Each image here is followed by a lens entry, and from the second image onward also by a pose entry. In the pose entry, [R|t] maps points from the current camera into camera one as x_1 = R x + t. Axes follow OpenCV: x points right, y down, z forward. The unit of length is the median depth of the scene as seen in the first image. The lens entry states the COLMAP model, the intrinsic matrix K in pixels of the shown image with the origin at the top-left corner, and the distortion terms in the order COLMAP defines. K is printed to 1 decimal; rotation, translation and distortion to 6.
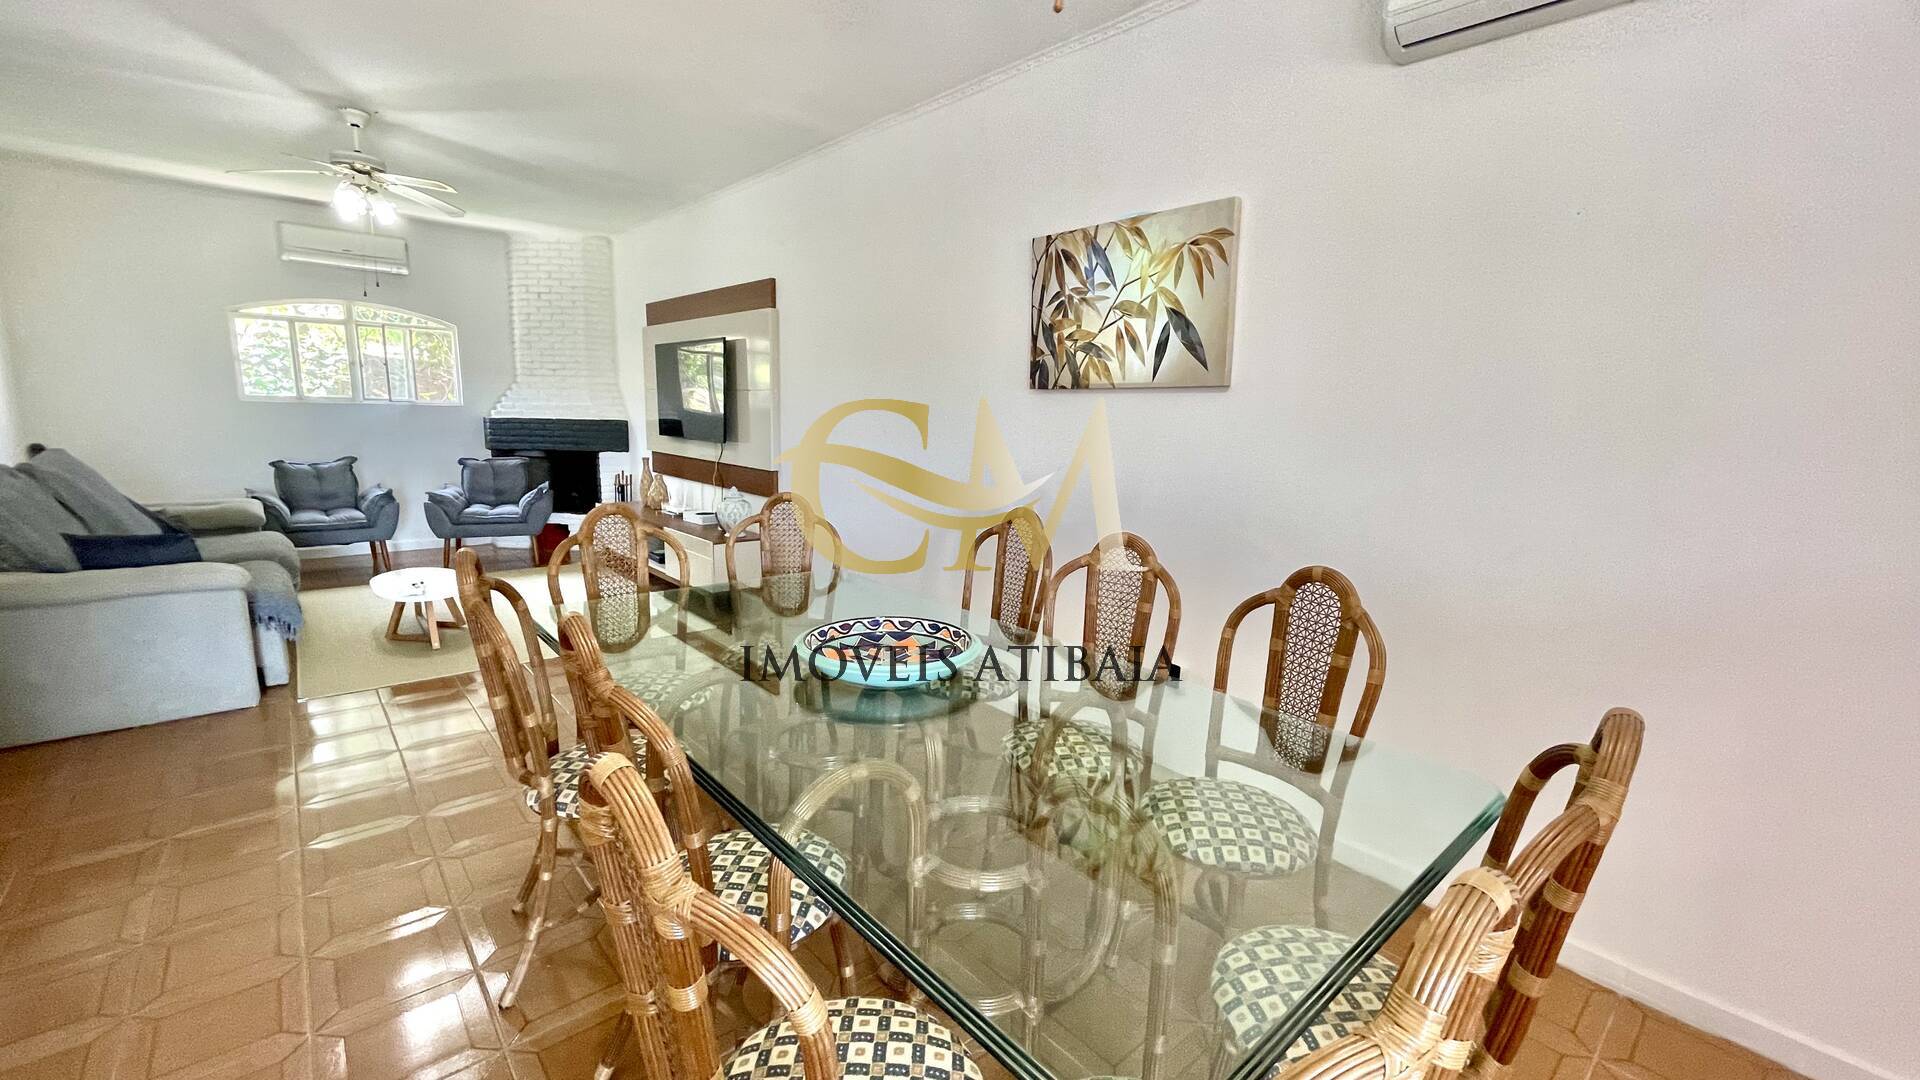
lens RADIAL K [[777.4, 0, 958.1], [0, 777.4, 539.2], [0, 0, 1]] dist [0.002936, 0.000768]
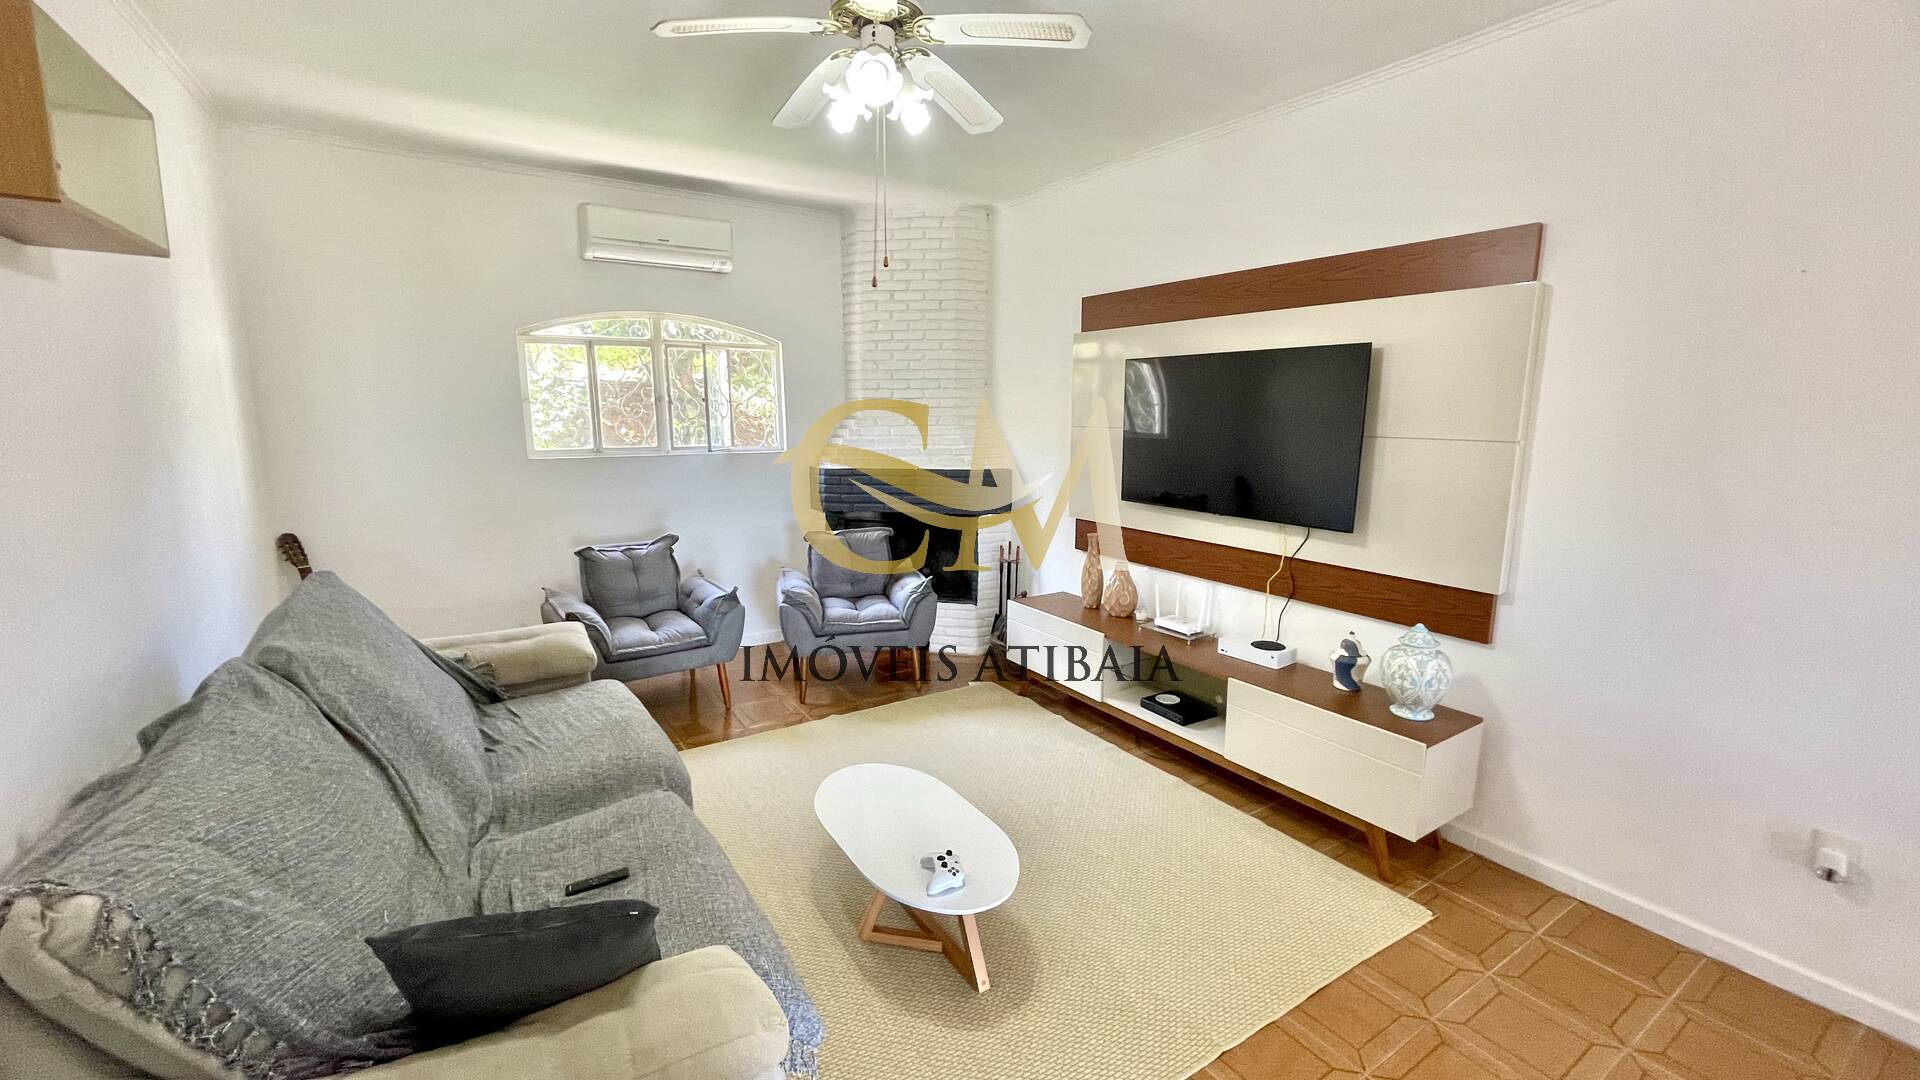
lens RADIAL K [[777.4, 0, 961.7], [0, 777.4, 540.3], [0, 0, 1]] dist [0.002936, 0.000768]
pose [[0.990452, -0.002221, -0.137838, -0.434747], [0.002218, 0.999998, -0.000180, -0.102993], [0.137838, -0.000128, 0.990455, 0.354579]]
